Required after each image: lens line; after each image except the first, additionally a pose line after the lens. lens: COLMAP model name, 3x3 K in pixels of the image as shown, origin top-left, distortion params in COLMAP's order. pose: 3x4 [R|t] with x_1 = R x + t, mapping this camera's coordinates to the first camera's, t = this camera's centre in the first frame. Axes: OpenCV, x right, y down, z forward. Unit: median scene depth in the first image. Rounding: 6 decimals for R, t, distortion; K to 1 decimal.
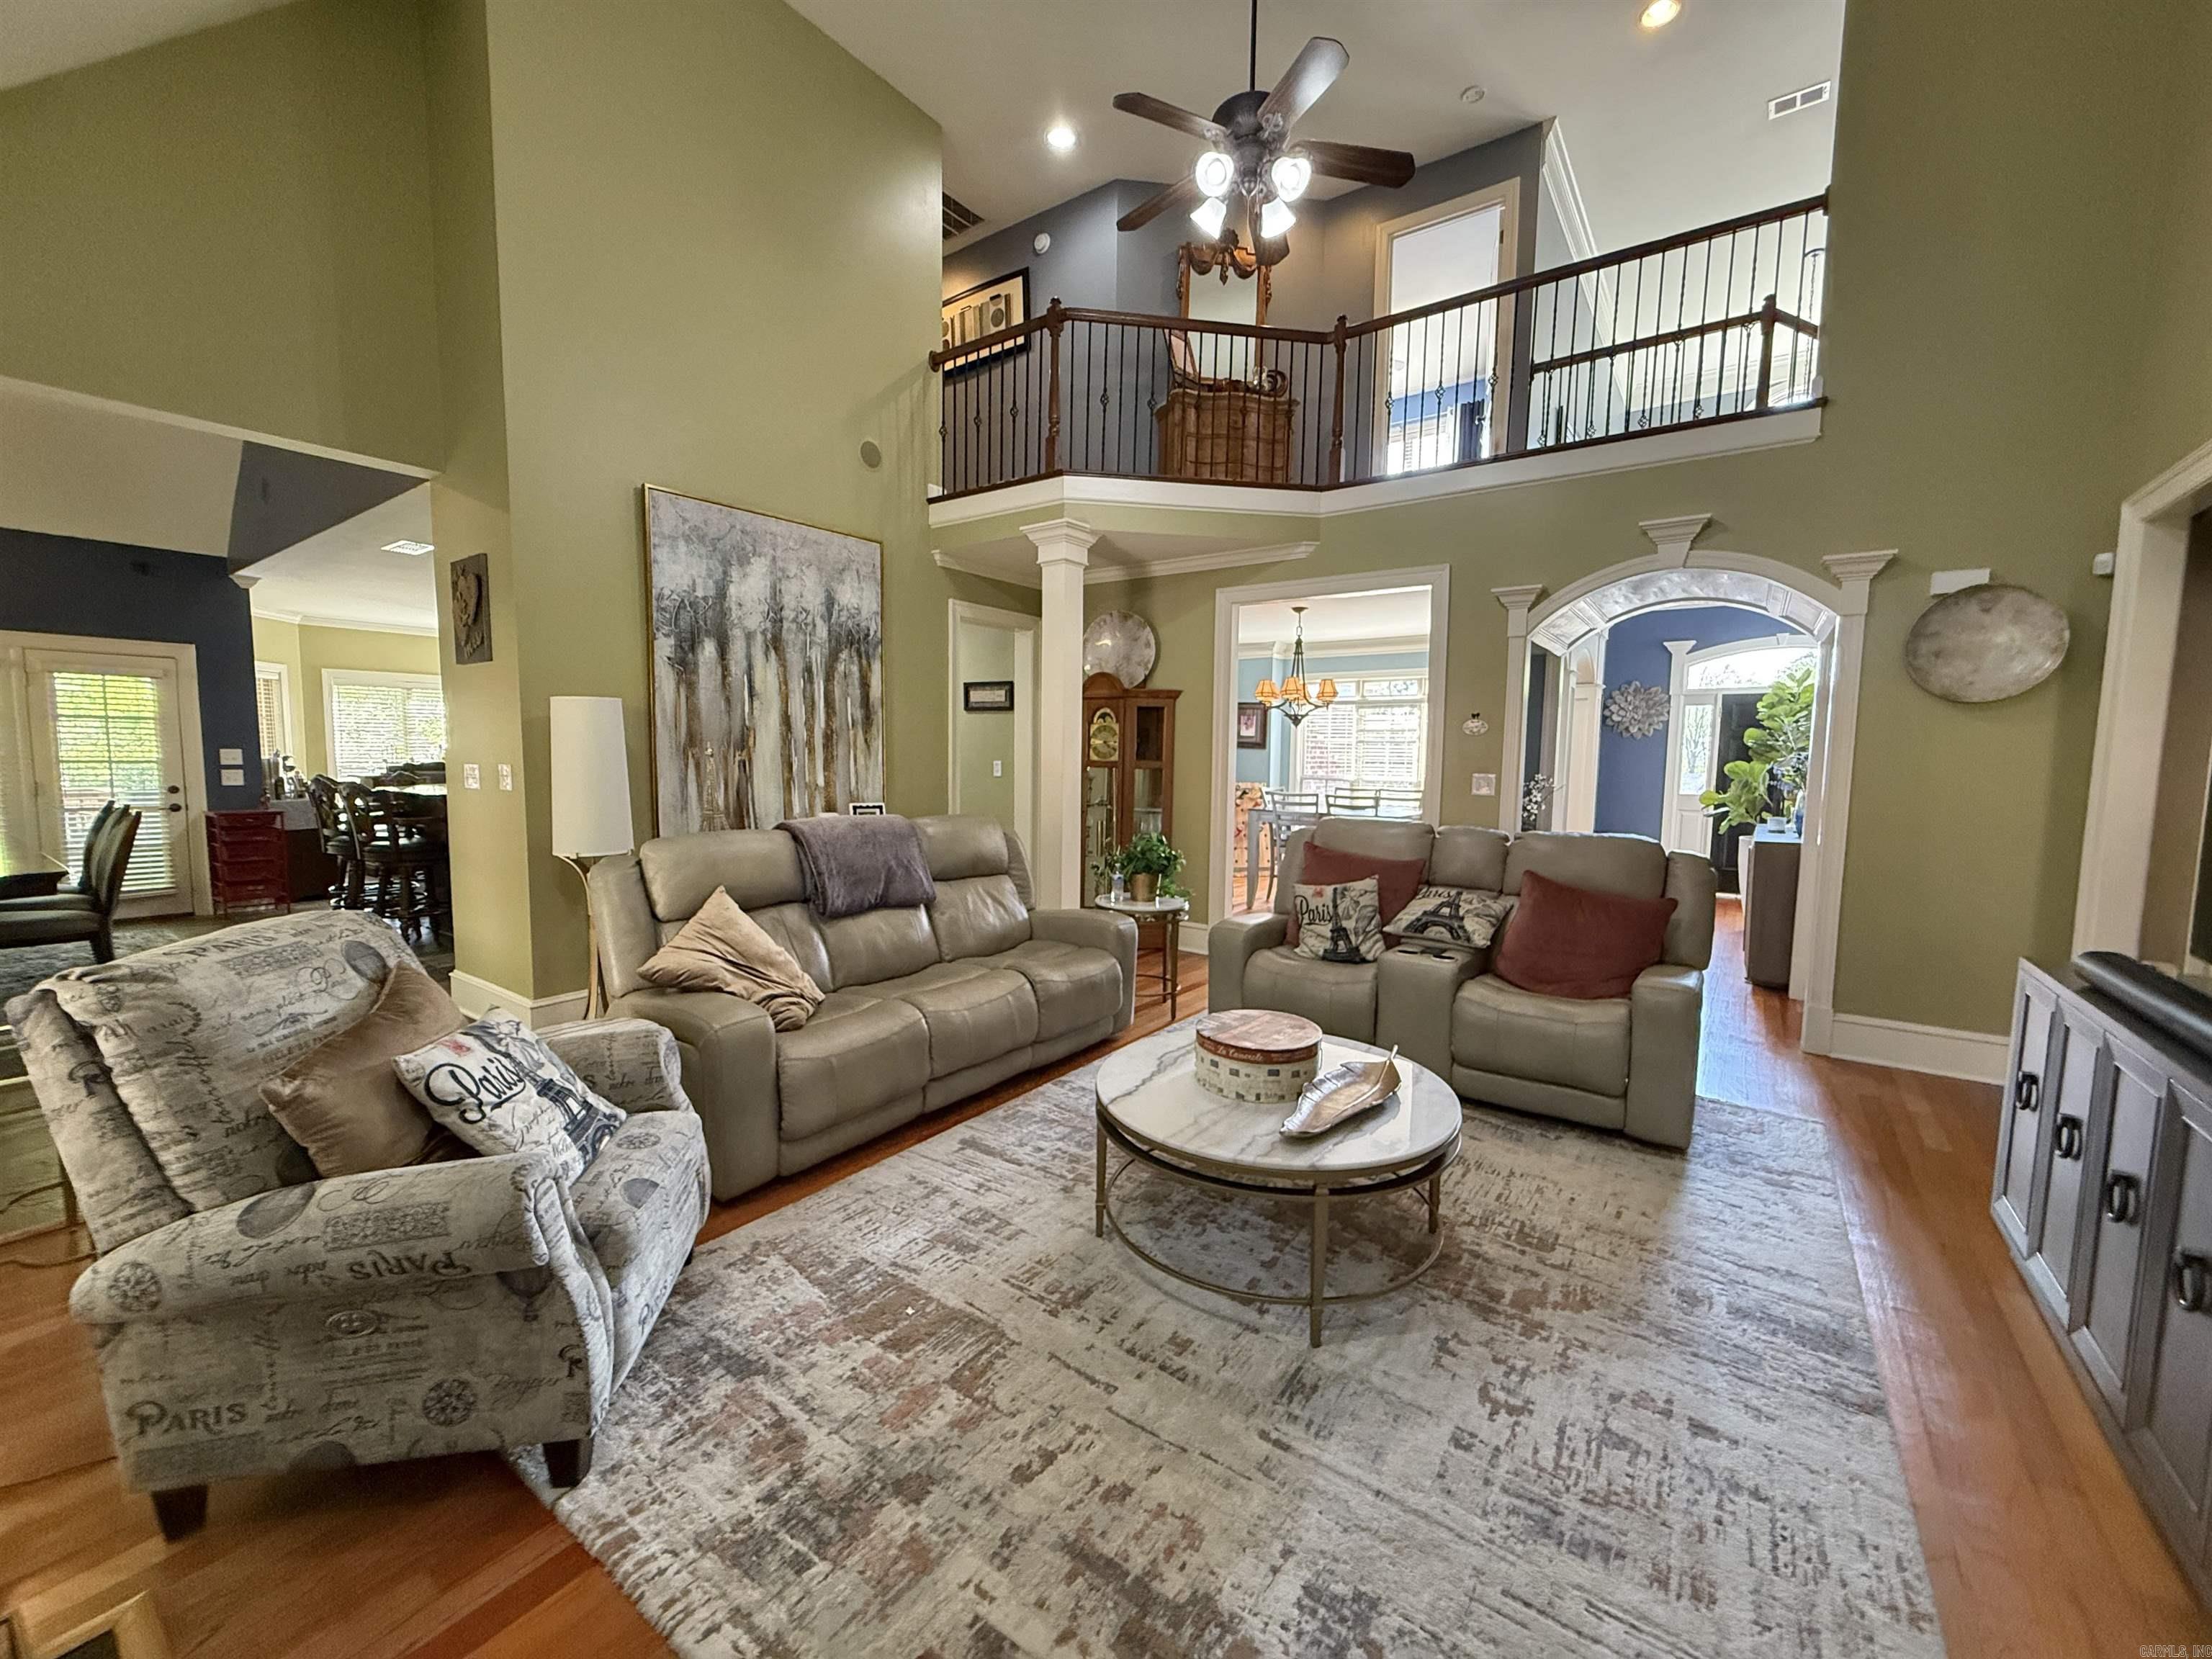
lens RADIAL K [[883.5, 0, 1100.5], [0, 883.5, 834.6], [0, 0, 1]] dist [0.000272, 0.000346]
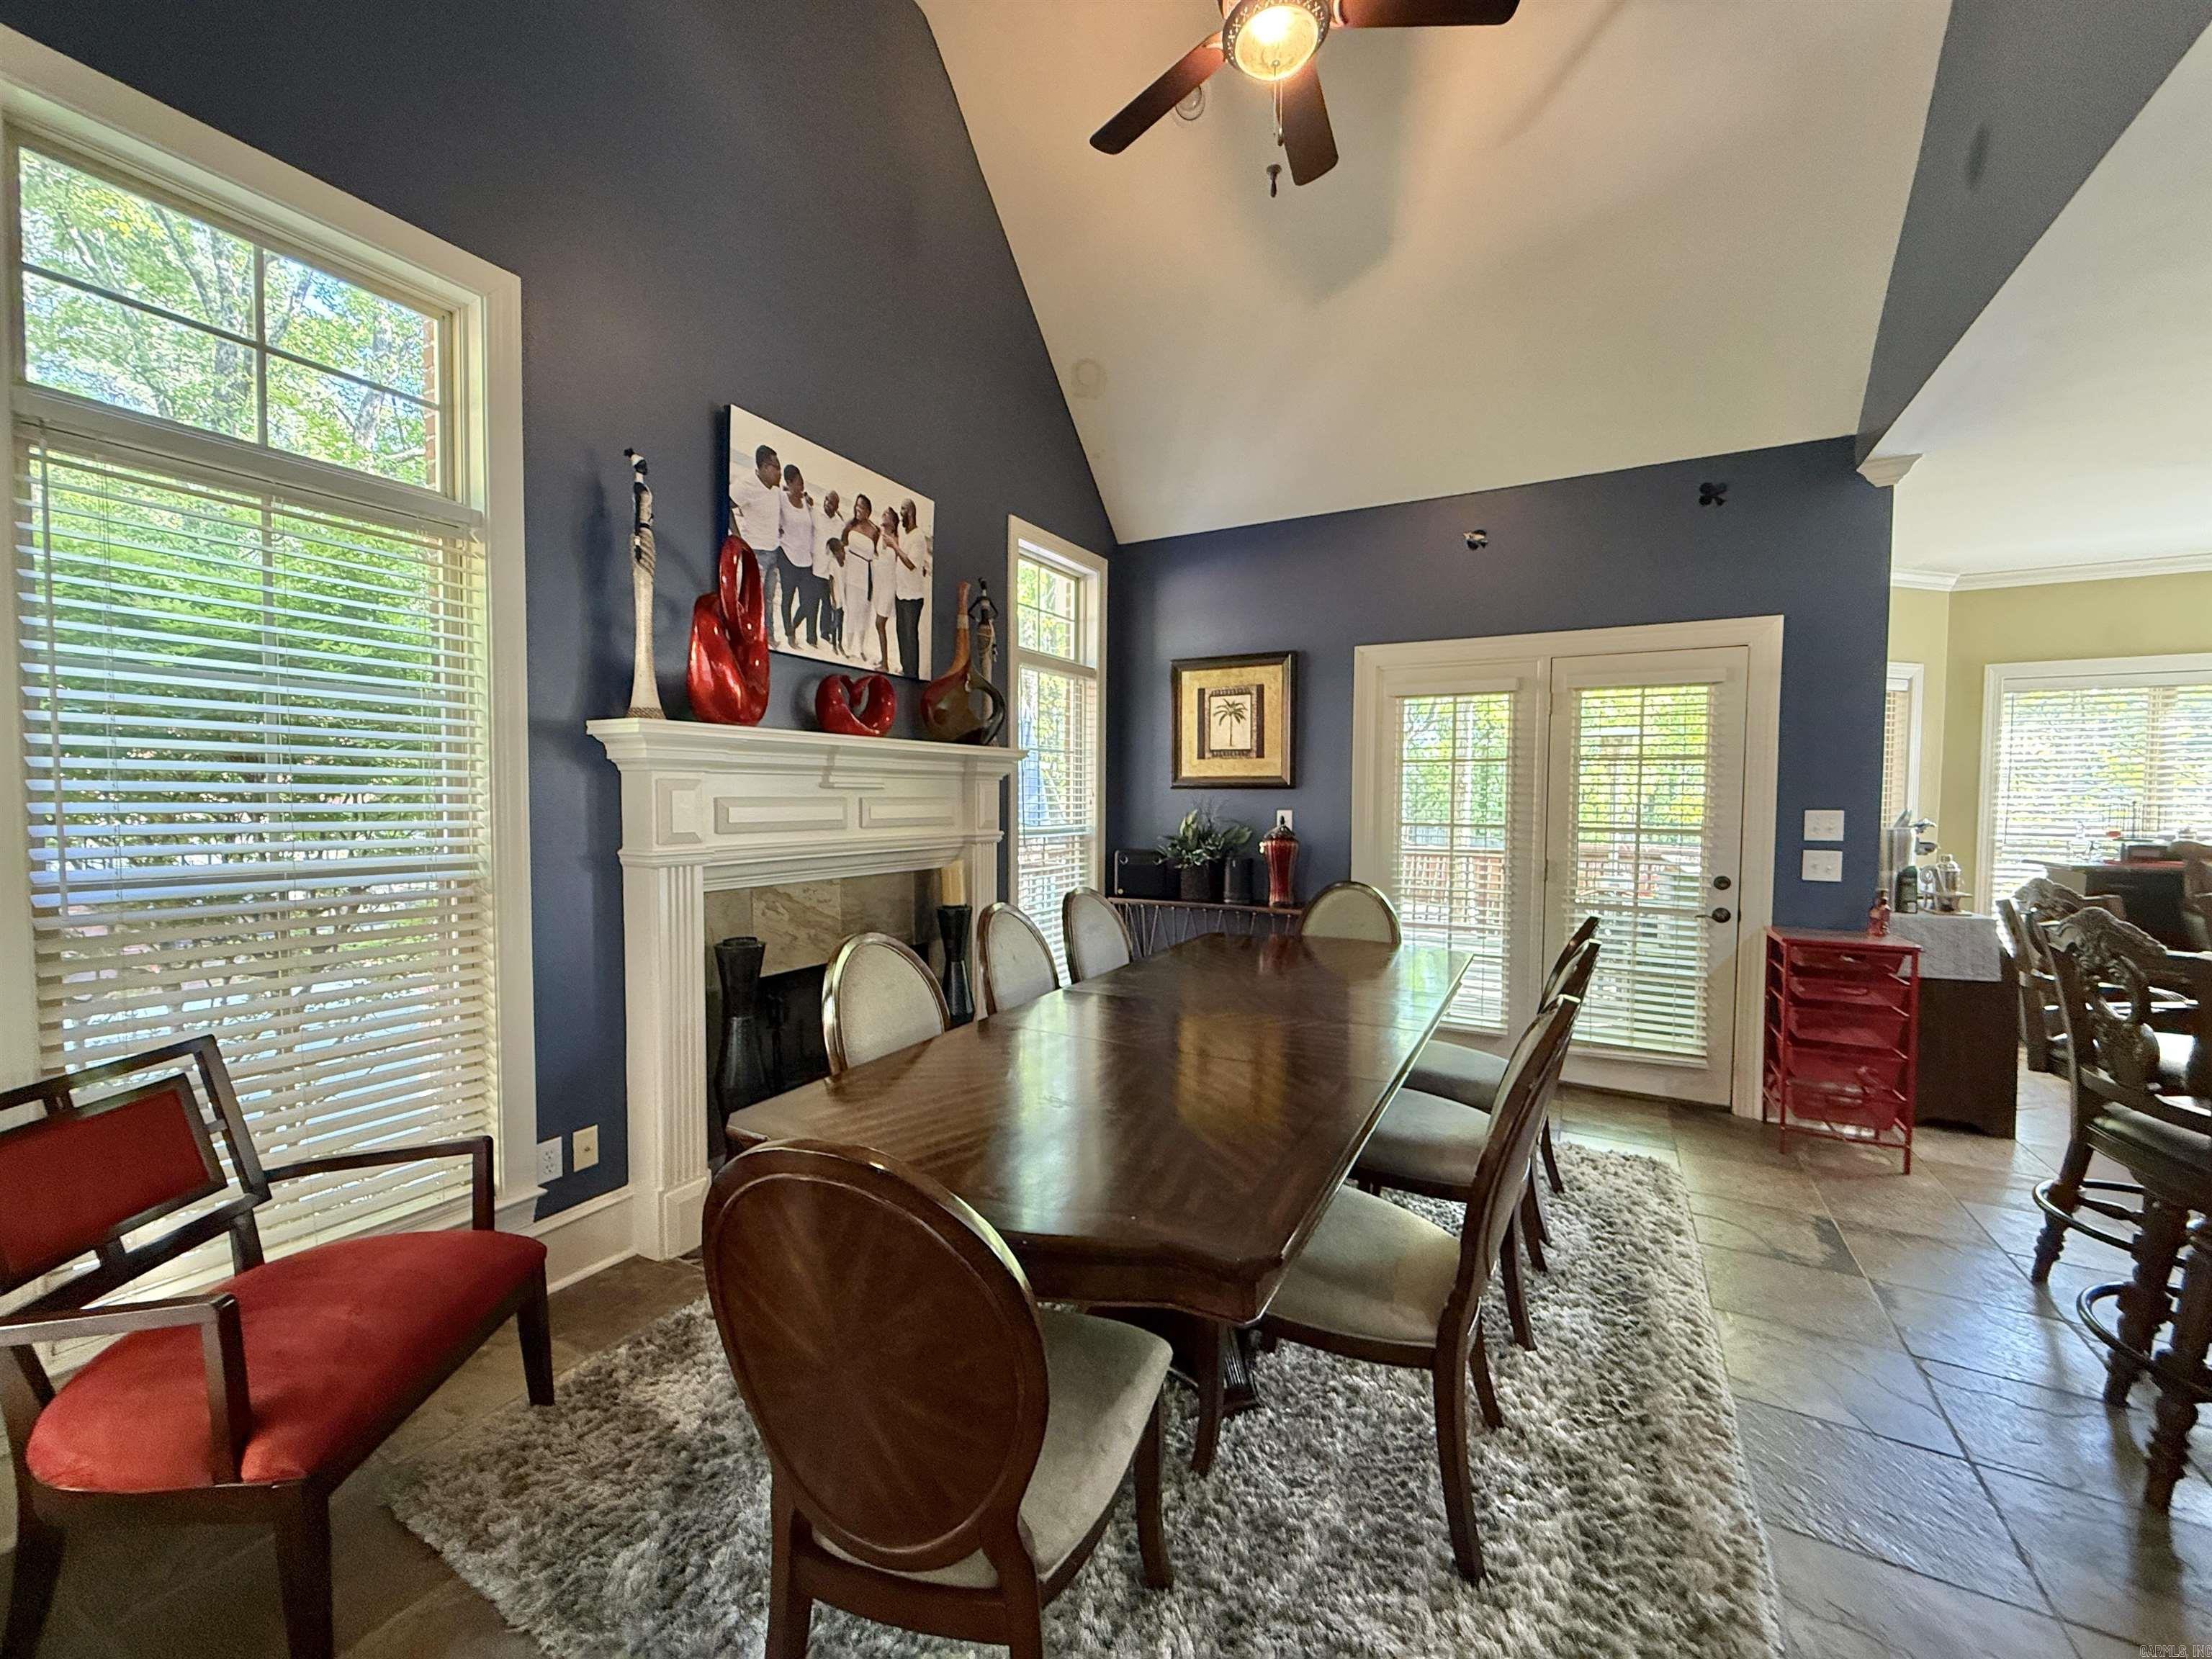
lens RADIAL K [[883.5, 0, 1099.9], [0, 883.5, 822.2], [0, 0, 1]] dist [0.000272, 0.000346]
pose [[0.118806, 0.019455, -0.992727, -0.692080], [-0.096721, 0.995280, 0.007930, -0.069866], [0.988195, 0.095075, 0.120127, 0.690800]]
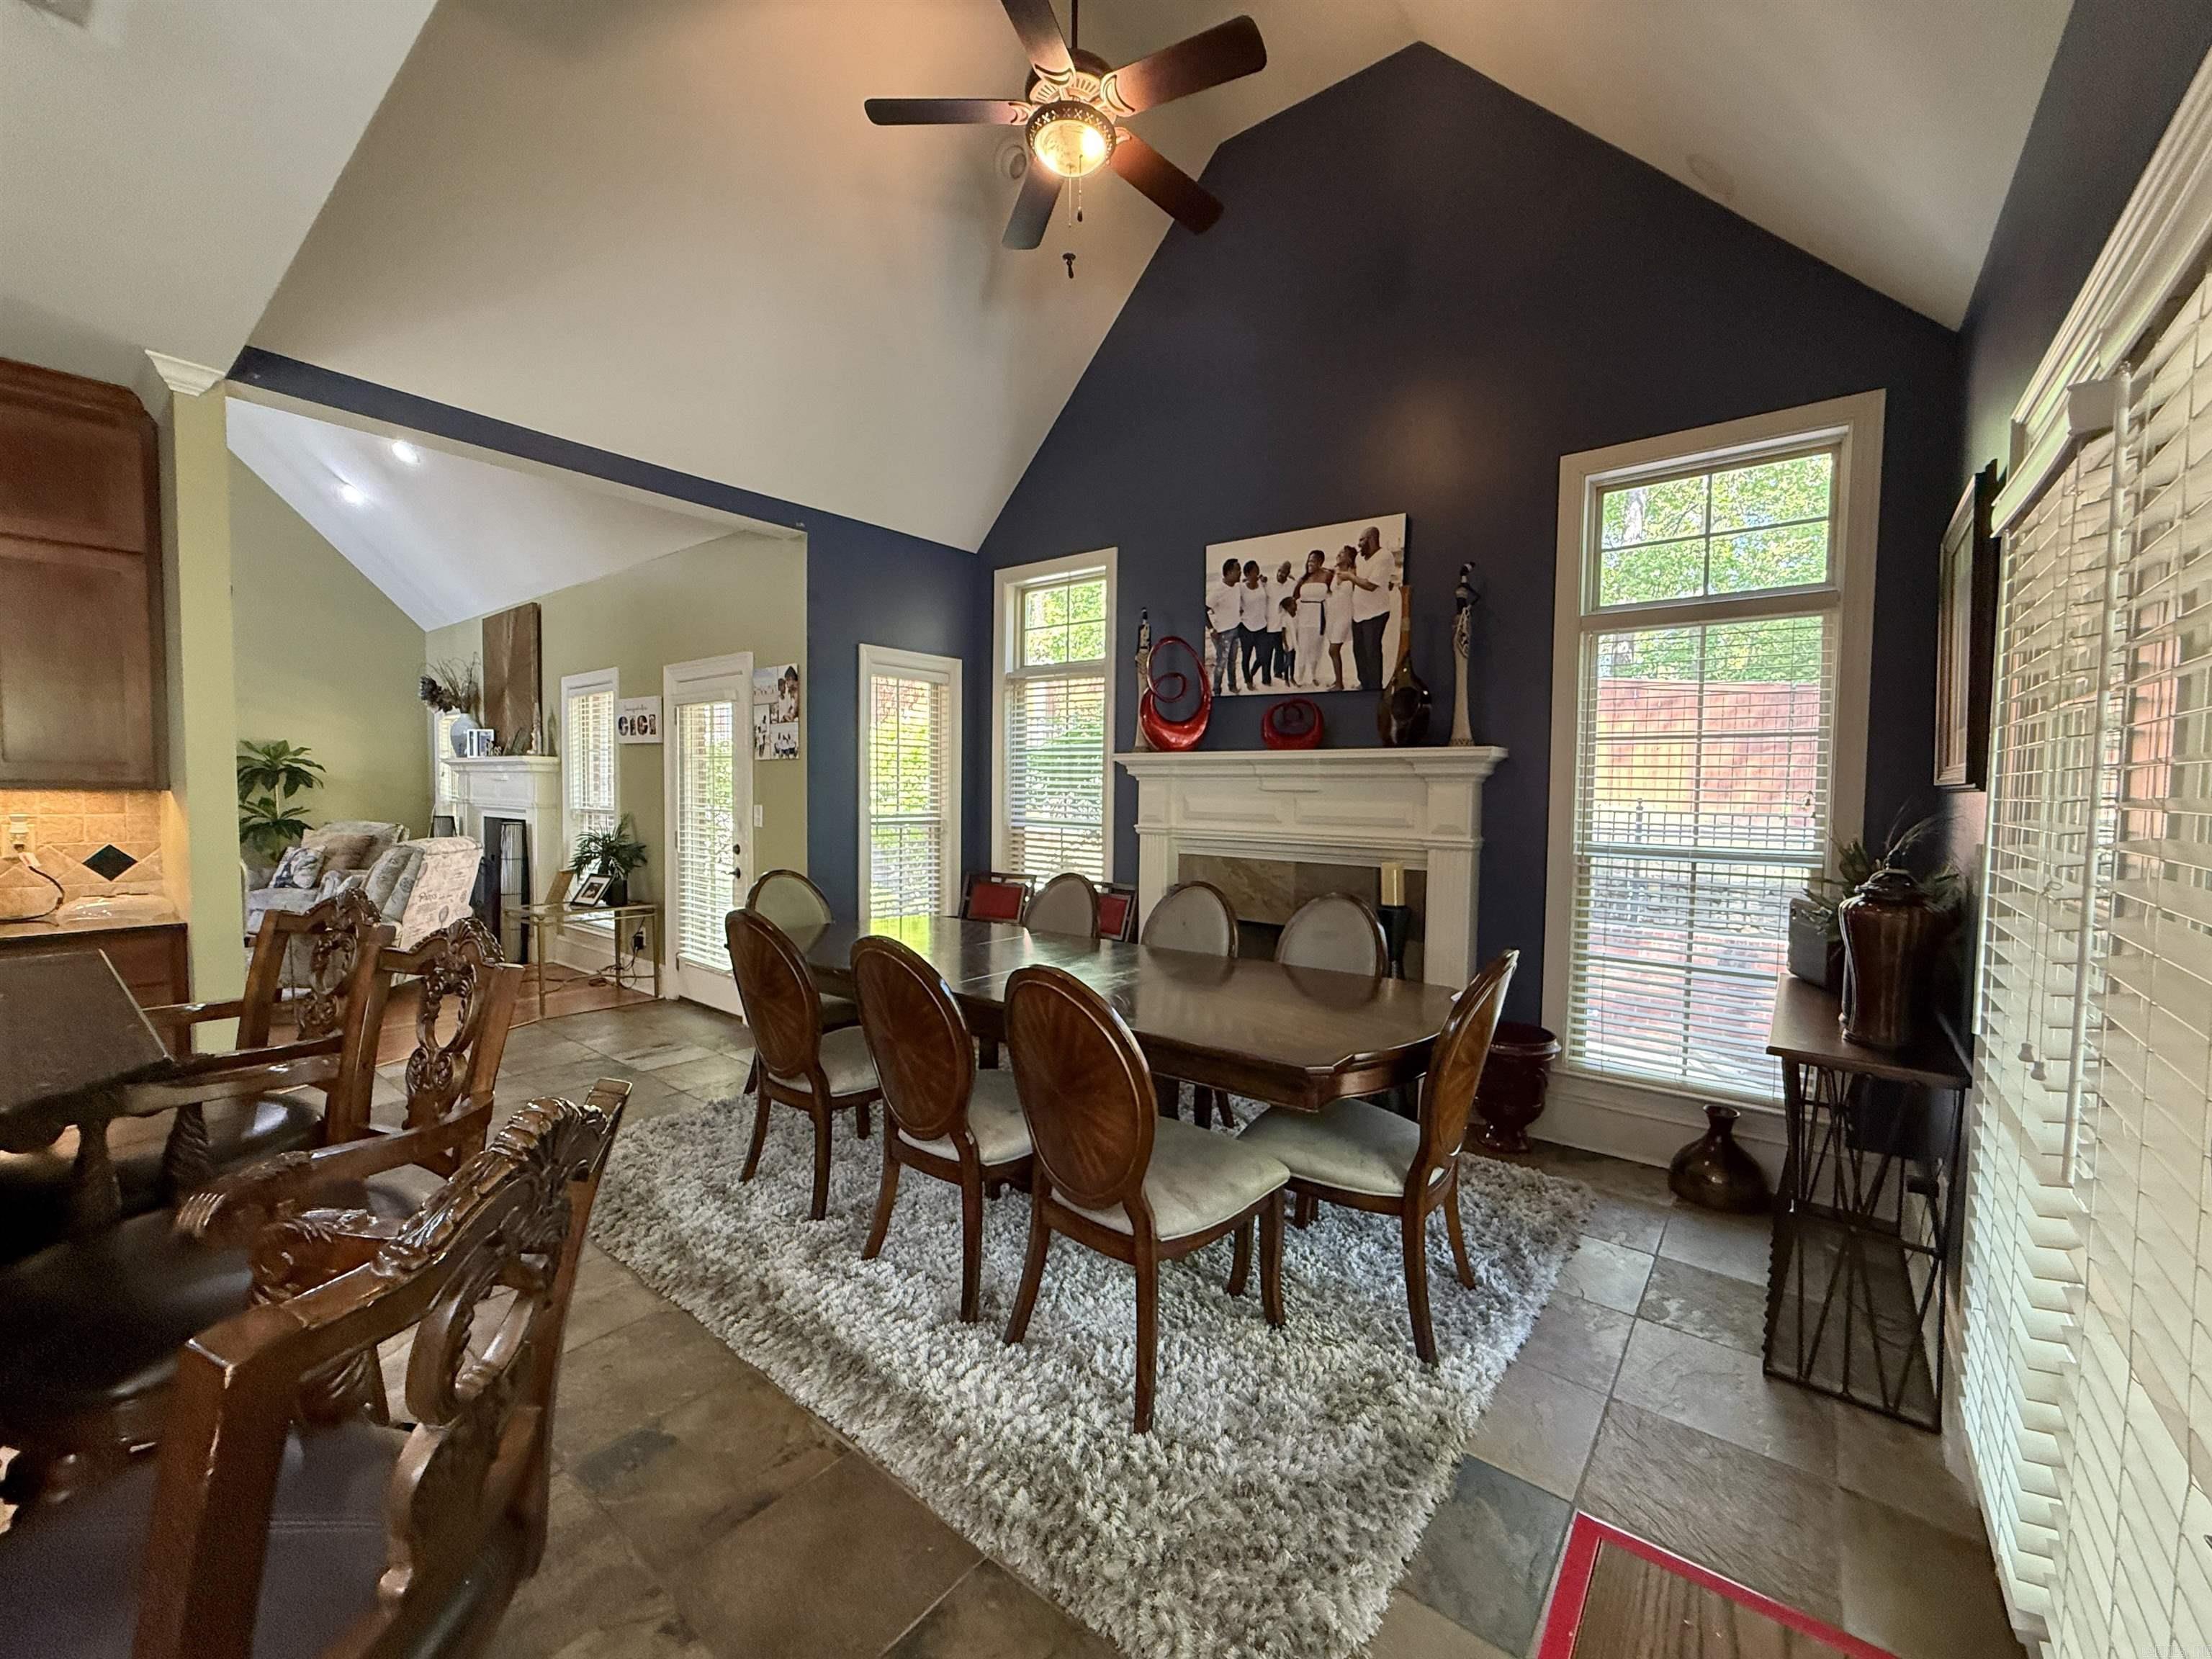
lens RADIAL K [[883.5, 0, 1097.6], [0, 883.5, 827.6], [0, 0, 1]] dist [0.000272, 0.000346]
pose [[-0.998698, -0.026628, 0.043508, -1.182264], [-0.020407, 0.990272, 0.137639, -0.142348], [-0.046750, 0.136572, -0.989526, 1.365158]]
